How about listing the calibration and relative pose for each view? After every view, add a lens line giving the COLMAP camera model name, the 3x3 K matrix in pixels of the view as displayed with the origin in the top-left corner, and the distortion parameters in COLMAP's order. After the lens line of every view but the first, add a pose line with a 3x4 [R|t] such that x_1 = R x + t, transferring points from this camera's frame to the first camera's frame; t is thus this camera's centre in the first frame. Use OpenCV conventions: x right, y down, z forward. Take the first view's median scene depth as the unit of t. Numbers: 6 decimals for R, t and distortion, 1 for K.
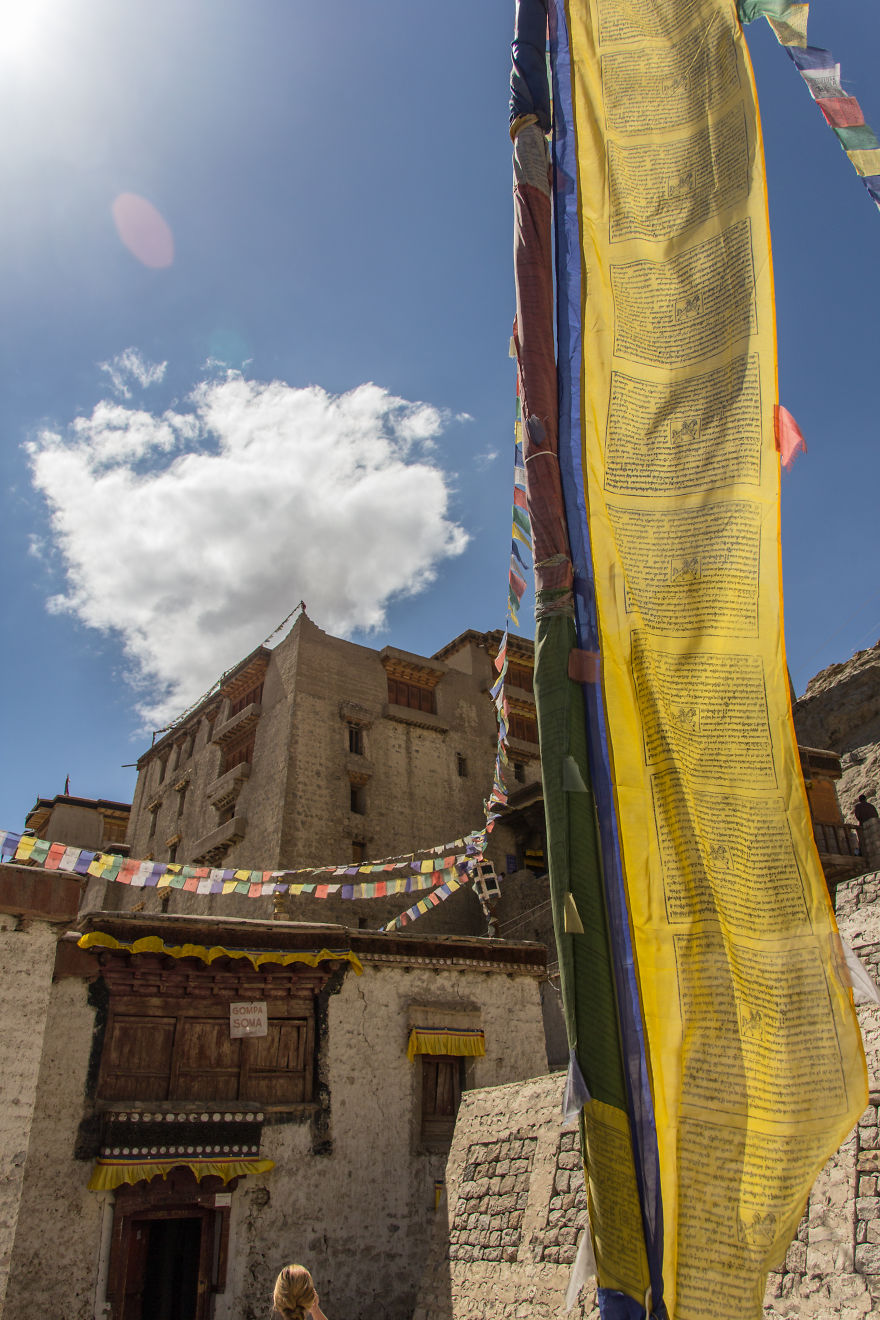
lens RADIAL K [[1017.6, 0, 440.0], [0, 1017.6, 660.0], [0, 0, 1]] dist [0.033499, -0.048819]
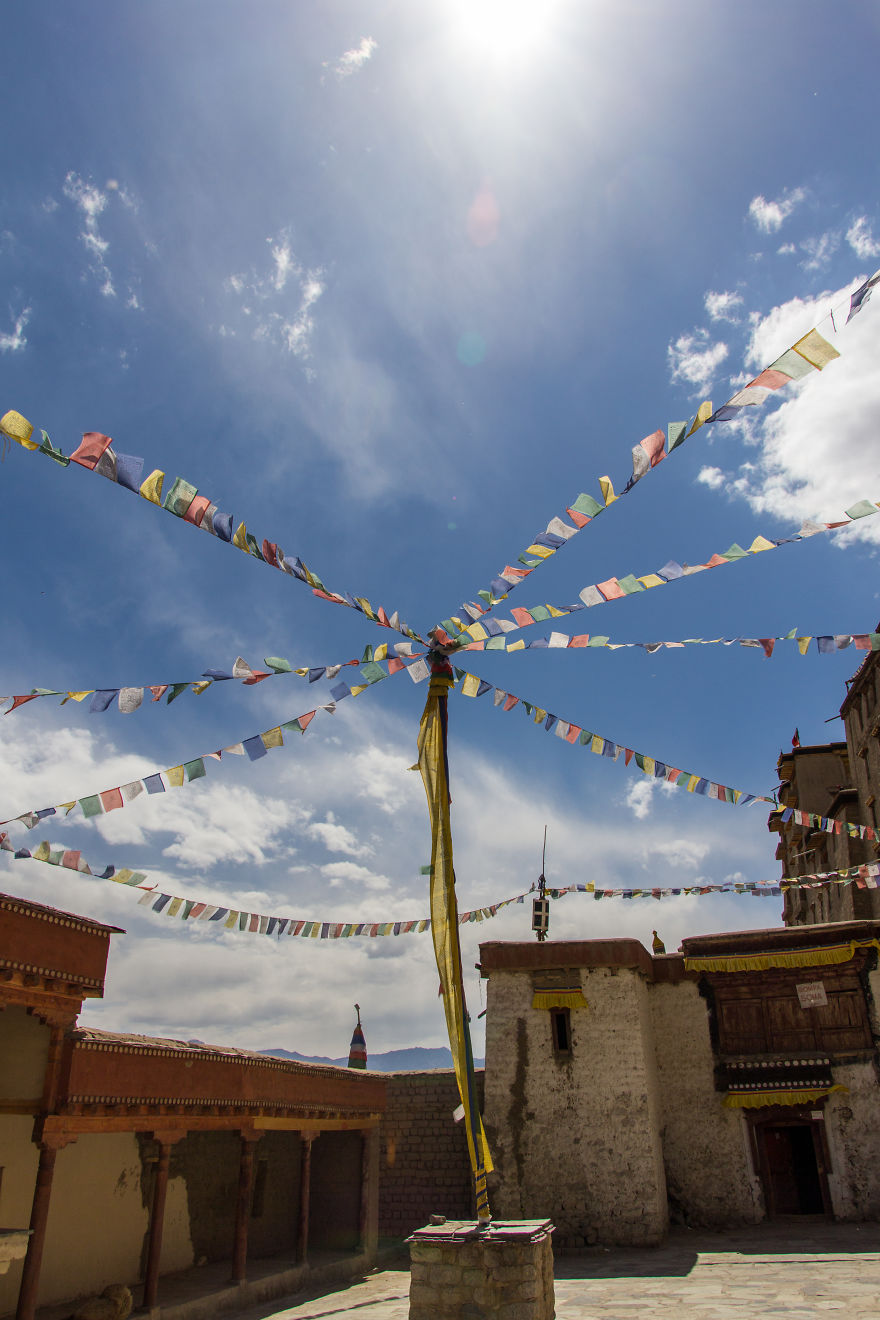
lens RADIAL K [[1017.6, 0, 440.0], [0, 1017.6, 660.0], [0, 0, 1]] dist [0.033499, -0.048819]
pose [[0.704770, -0.282421, -0.650797, 0.553086], [0.338988, 0.939906, -0.040782, -0.227917], [0.623206, -0.191870, 0.758156, -0.359810]]
